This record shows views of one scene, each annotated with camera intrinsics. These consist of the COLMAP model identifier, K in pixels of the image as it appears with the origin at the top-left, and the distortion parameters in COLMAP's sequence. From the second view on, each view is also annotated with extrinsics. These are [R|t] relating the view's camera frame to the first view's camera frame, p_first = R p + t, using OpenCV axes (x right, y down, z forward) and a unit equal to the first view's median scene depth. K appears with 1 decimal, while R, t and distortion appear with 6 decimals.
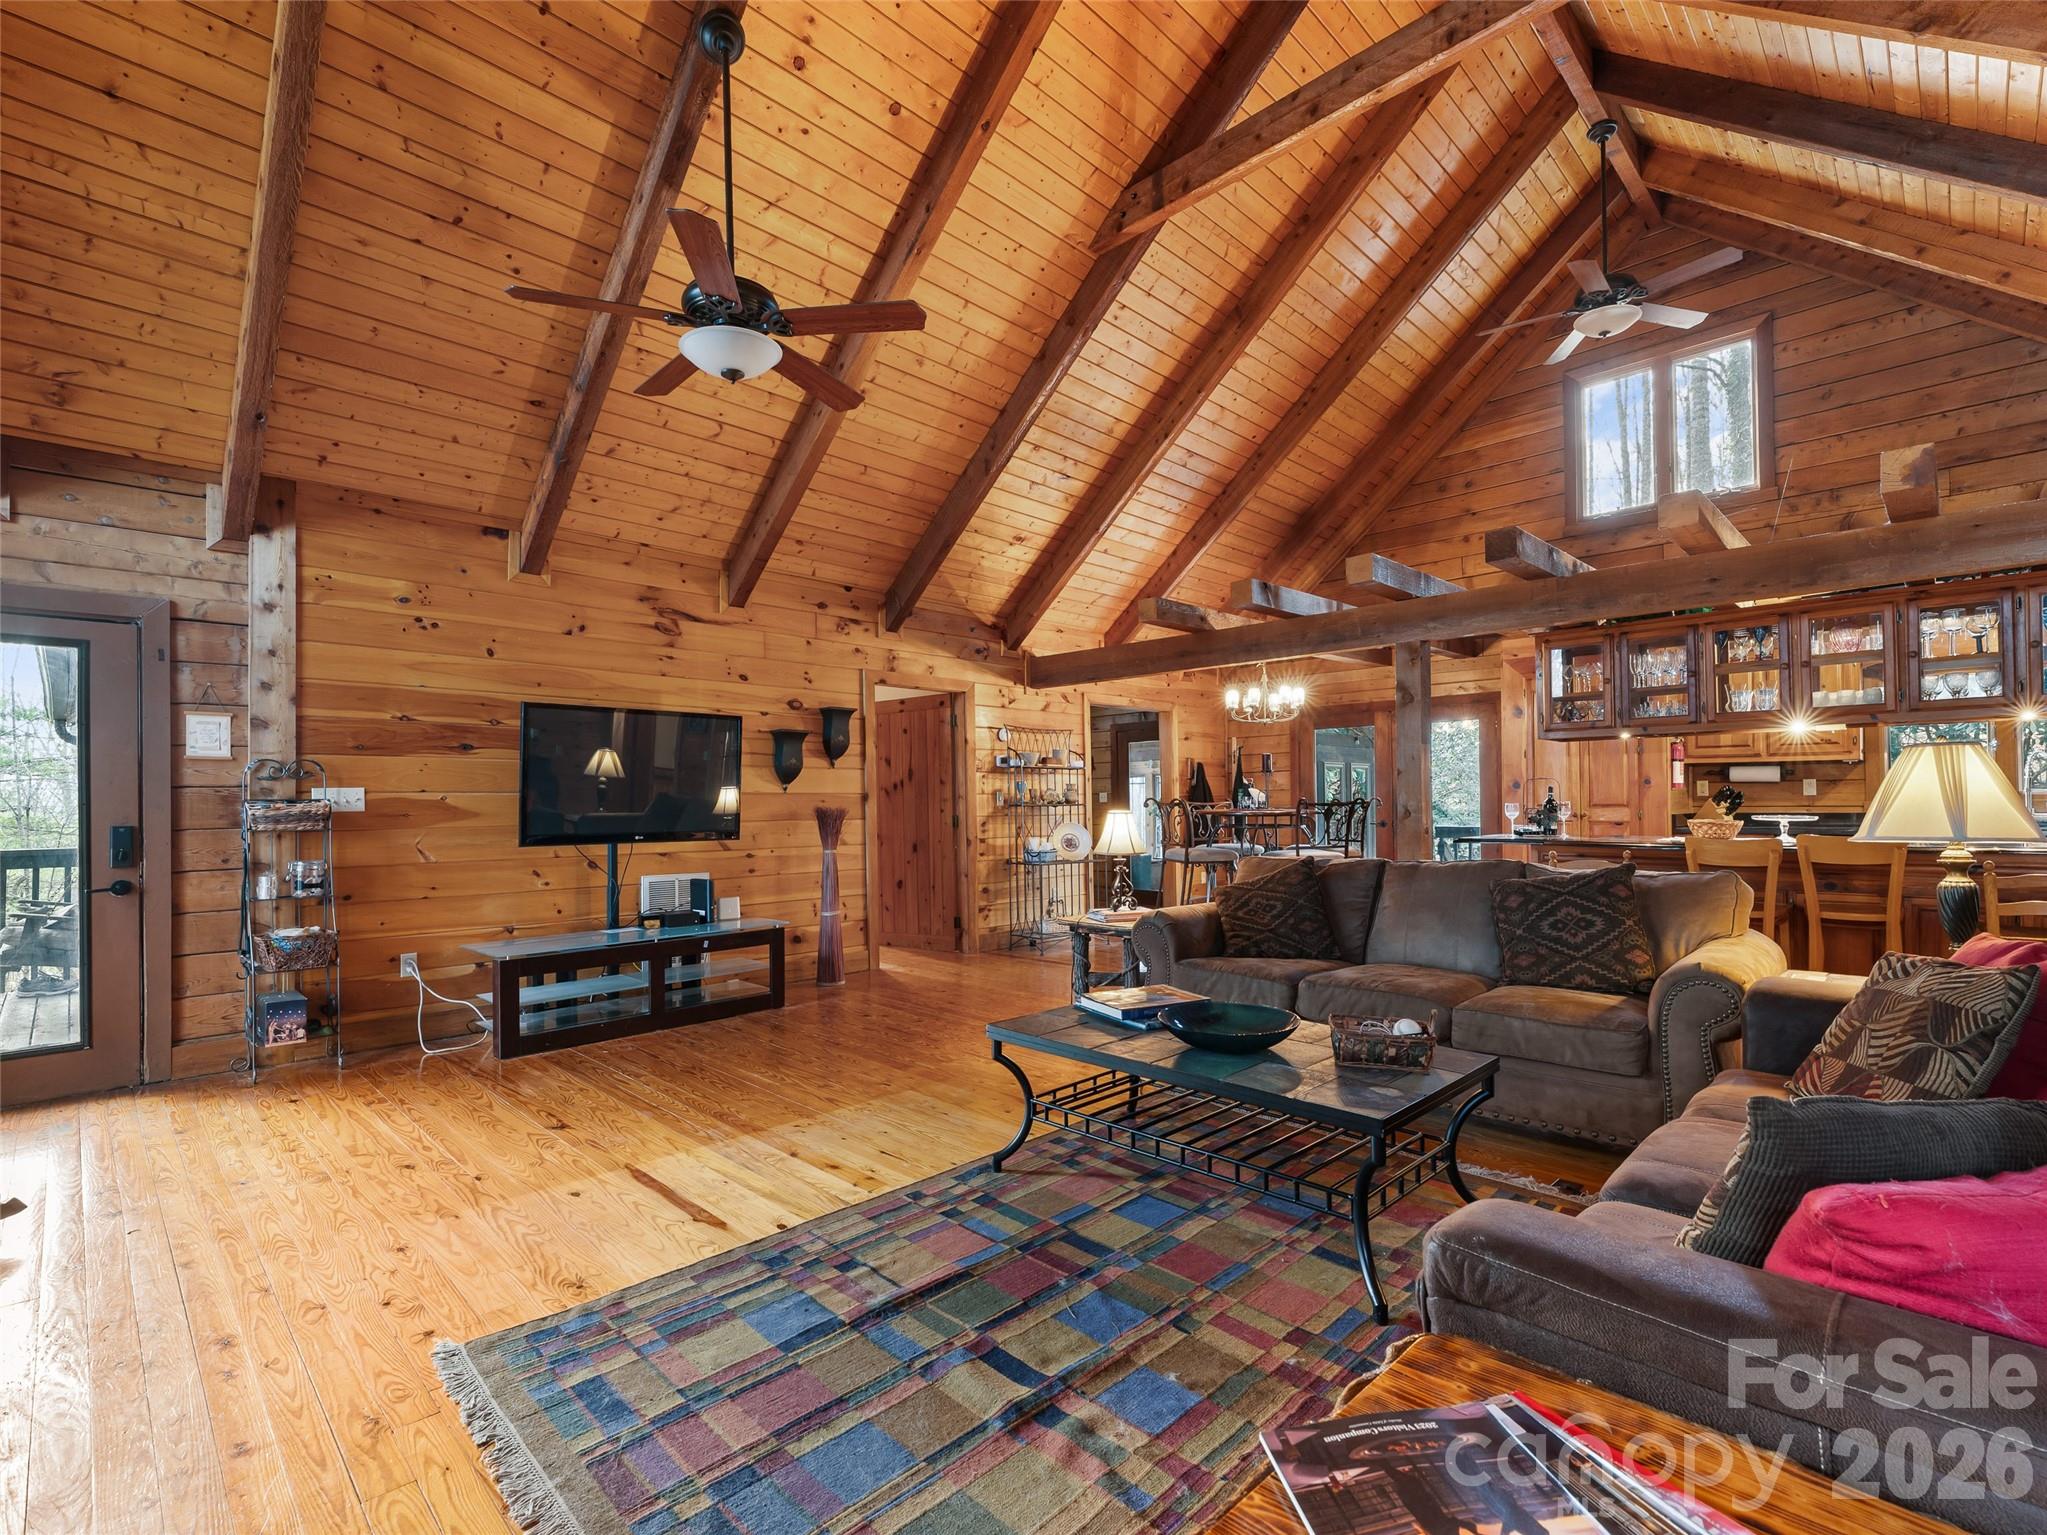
lens RADIAL K [[936.6, 0, 1013.6], [0, 936.6, 799.0], [0, 0, 1]] dist [0.001463, -0.001152]
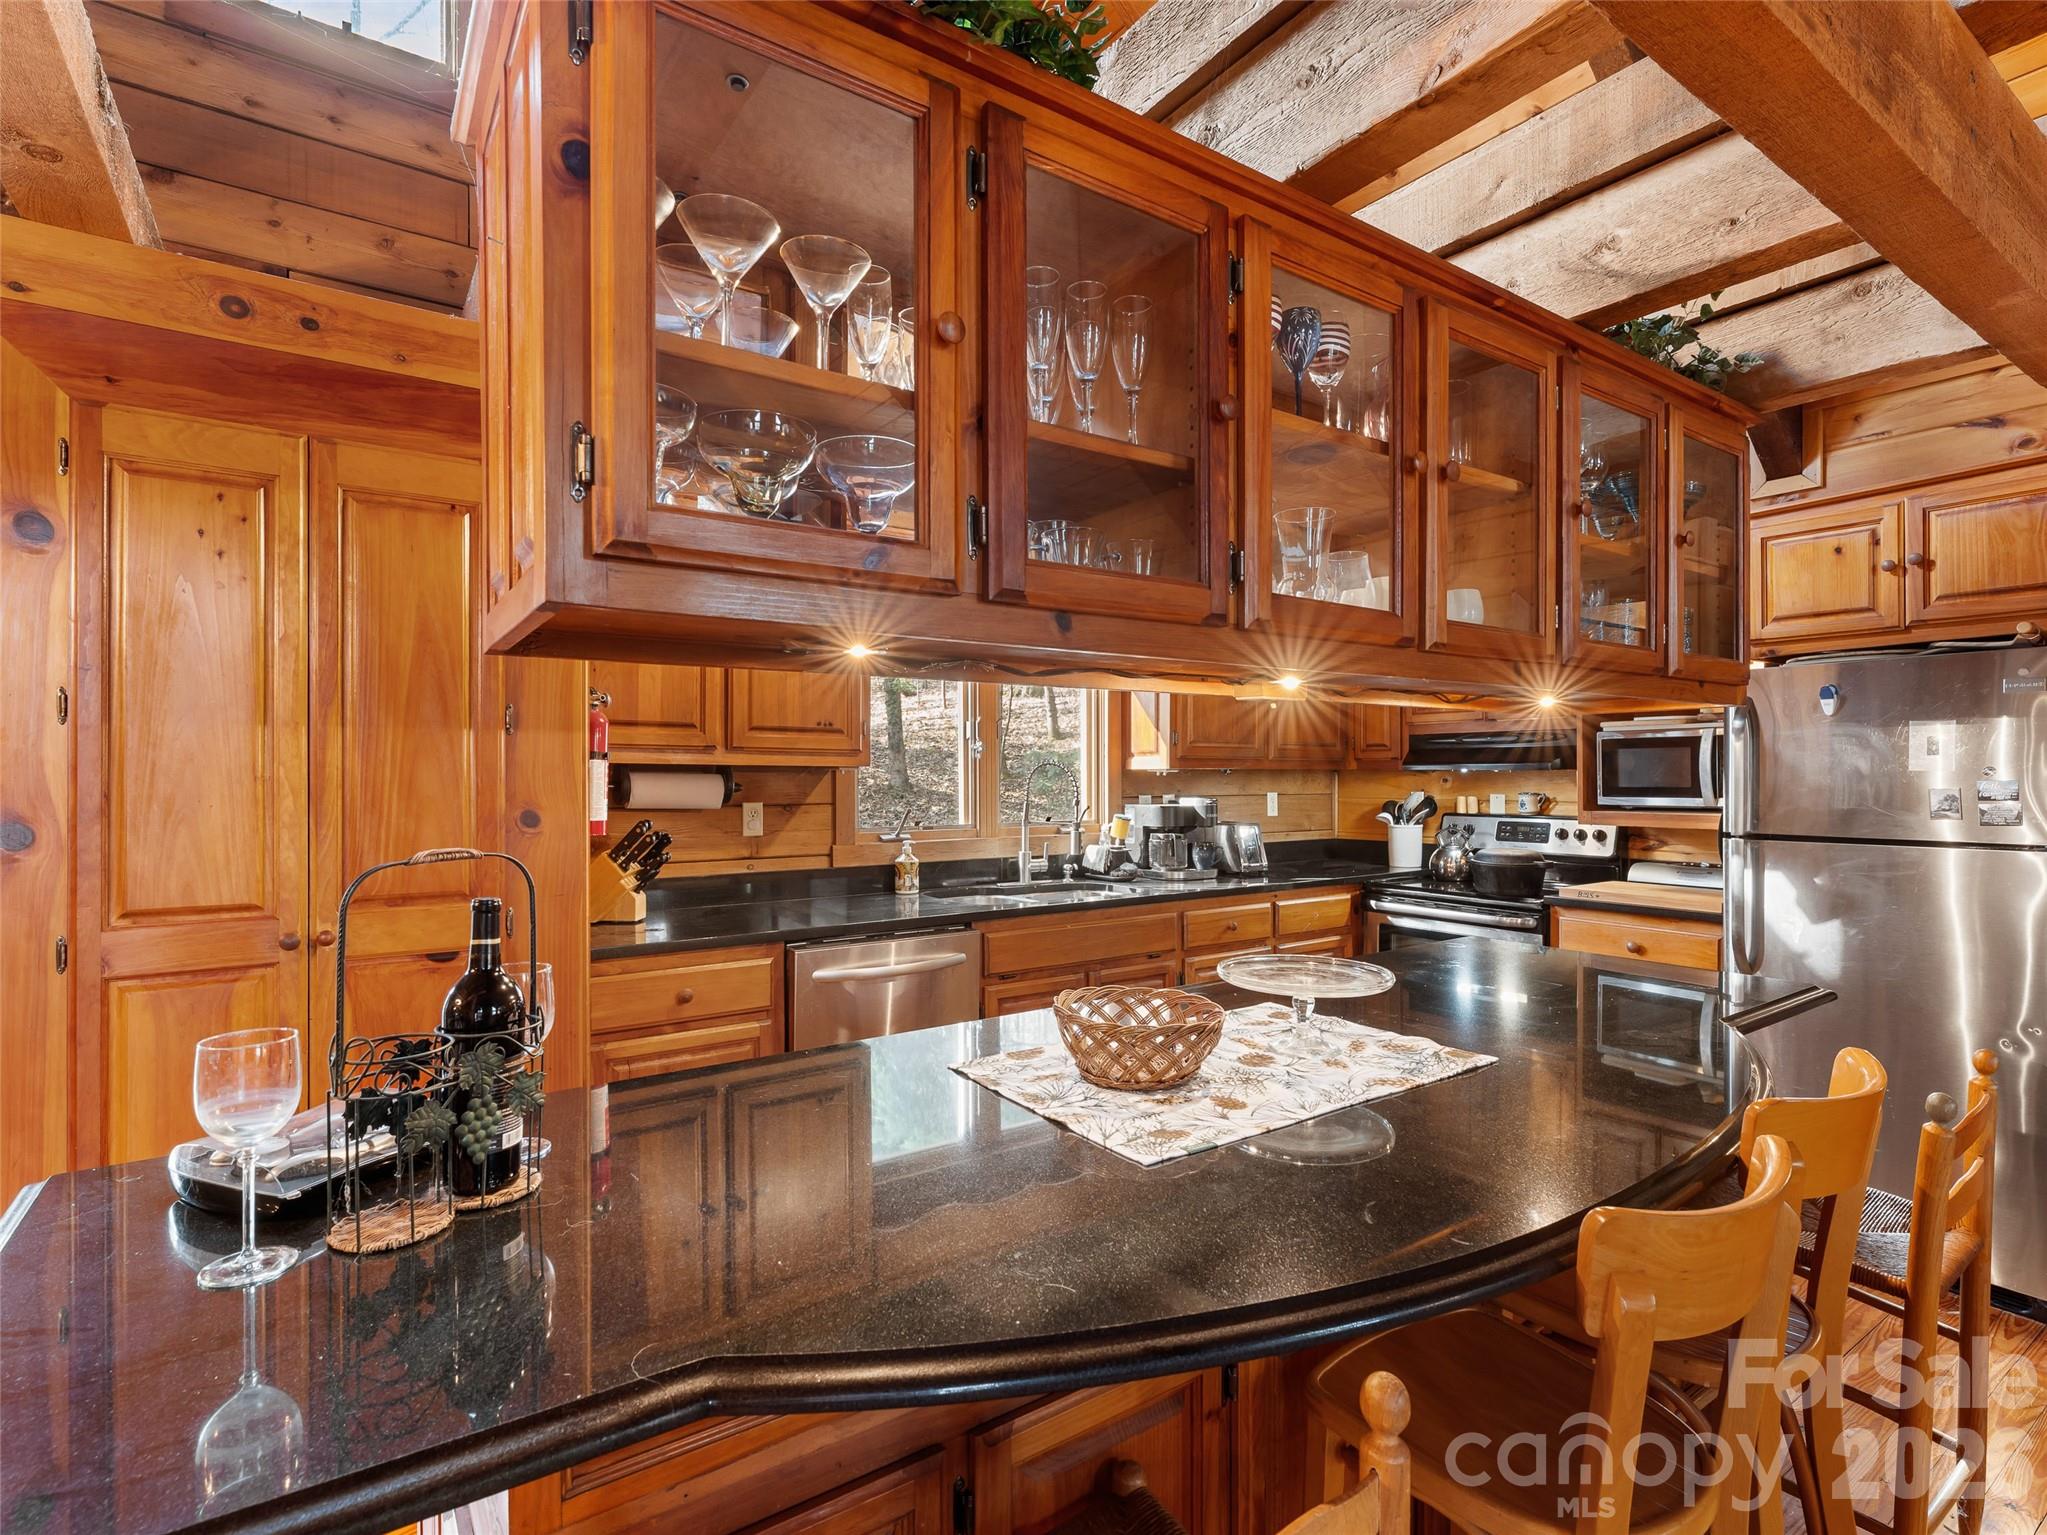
lens RADIAL K [[1030.0, 0, 1015.0], [0, 1030.0, 766.8], [0, 0, 1]] dist [-0.002718, -0.000123]
pose [[0.180503, 0.018950, 0.983392, 0.823071], [-0.003787, 0.999820, -0.018572, -0.071688], [-0.983567, -0.000372, 0.180542, 1.813510]]
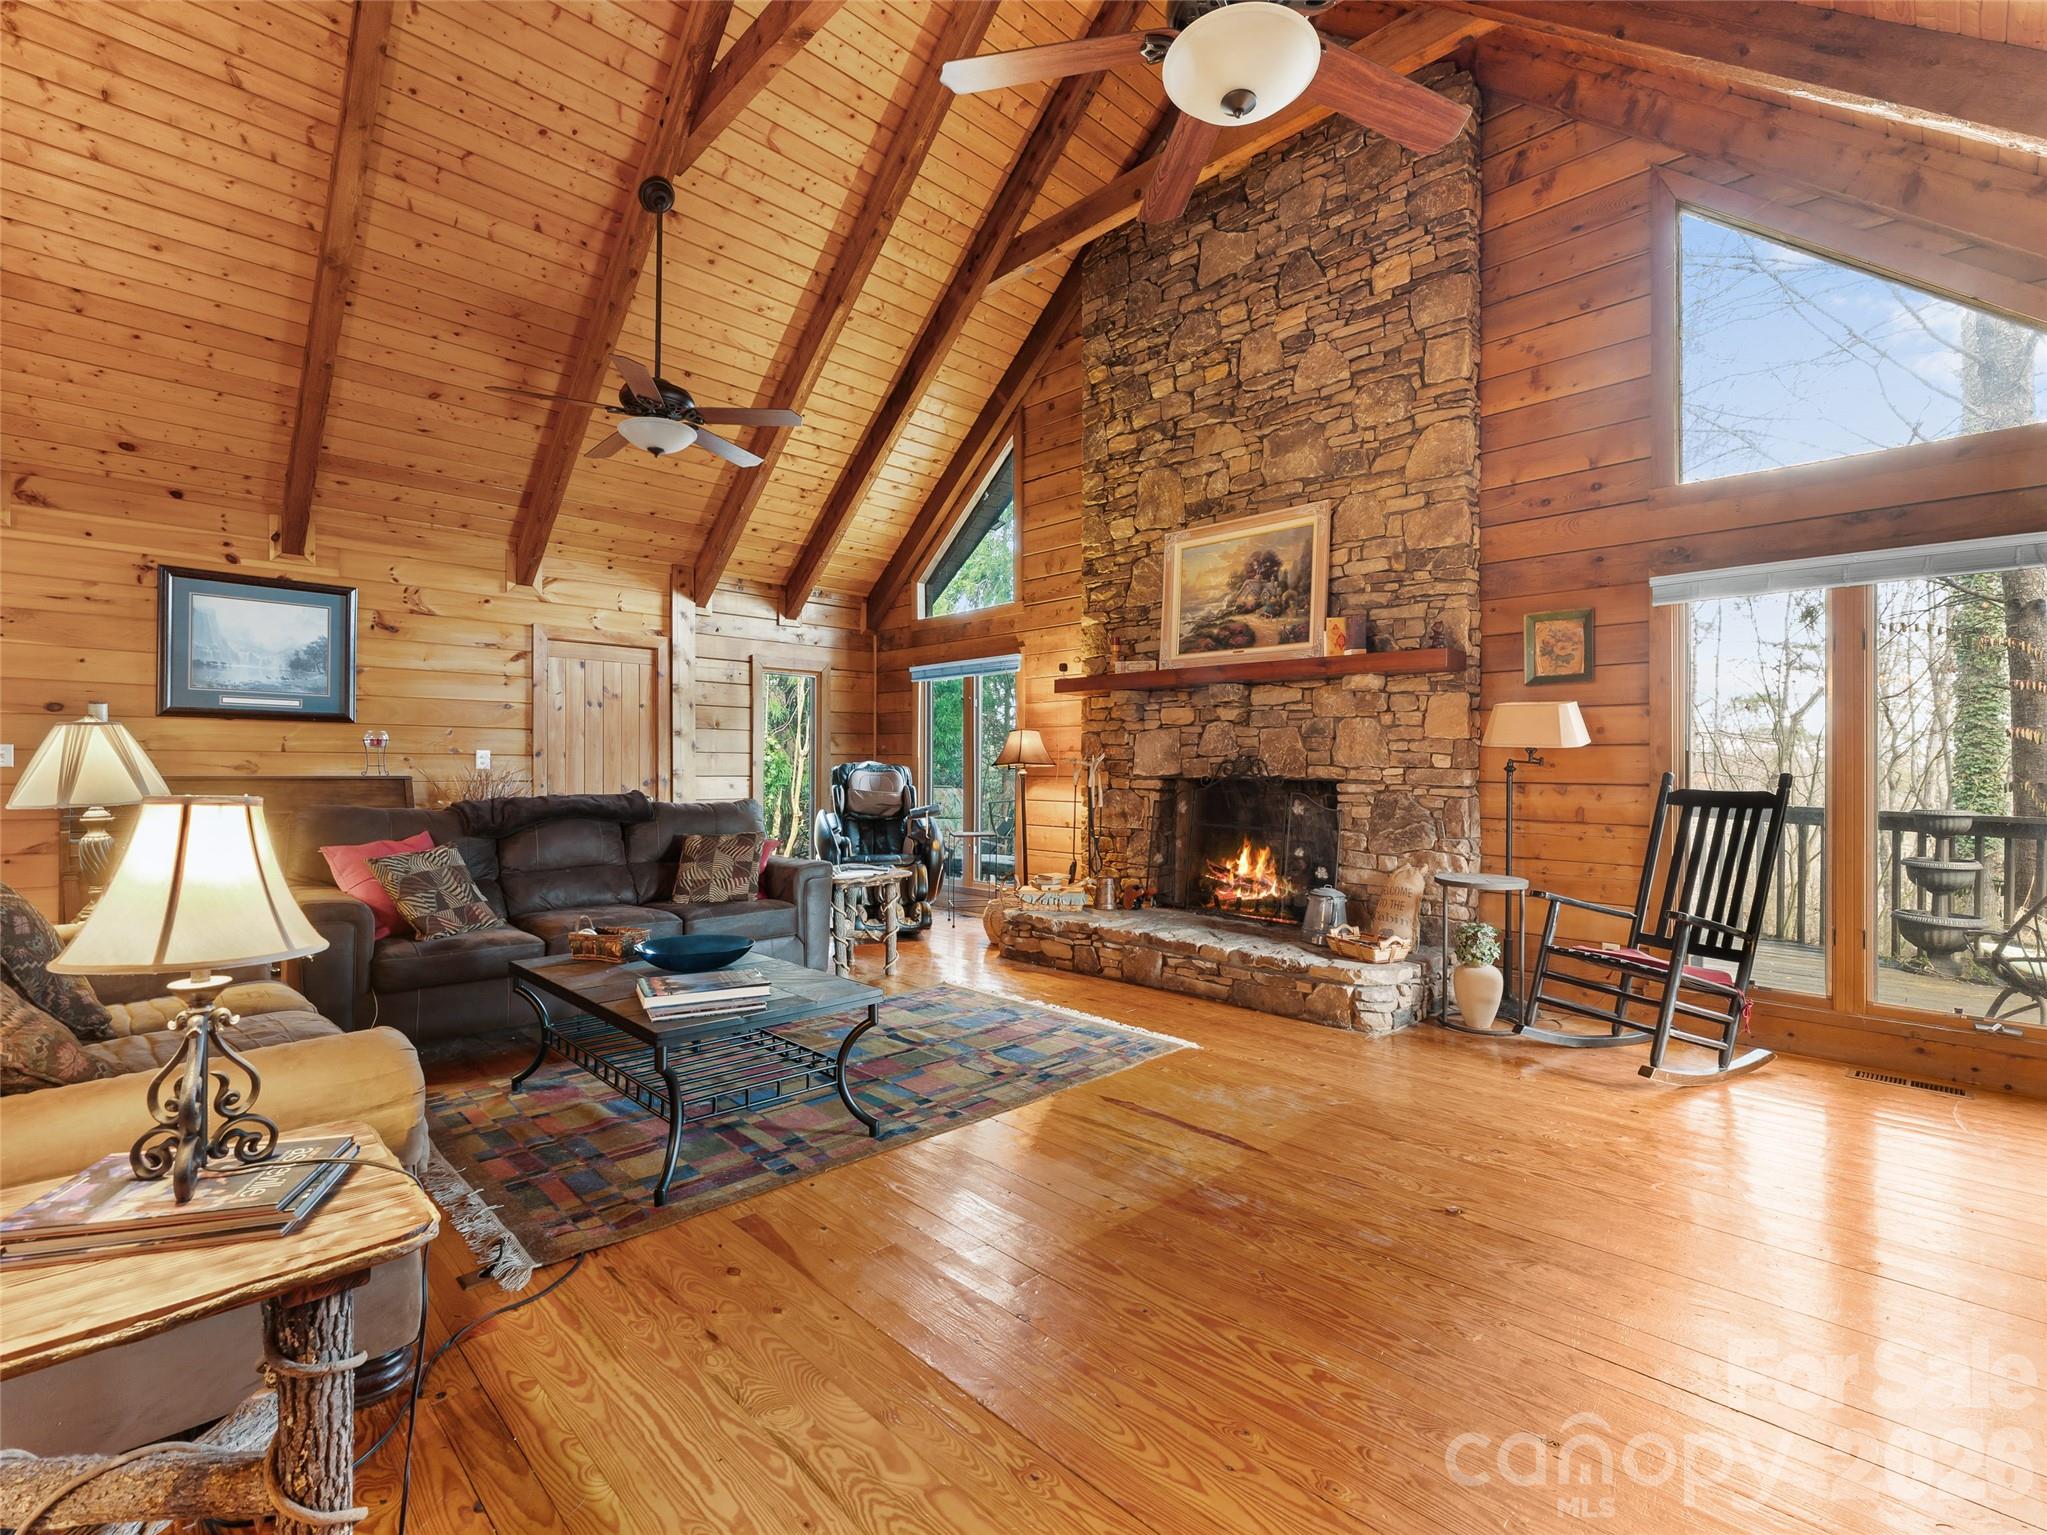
lens RADIAL K [[936.6, 0, 1030.6], [0, 936.6, 764.9], [0, 0, 1]] dist [0.001463, -0.001152]
pose [[-0.999962, 0.007467, -0.004599, -0.194098], [0.007495, 0.999953, -0.006121, 0.011009], [0.004553, -0.006155, -0.999971, 2.123849]]
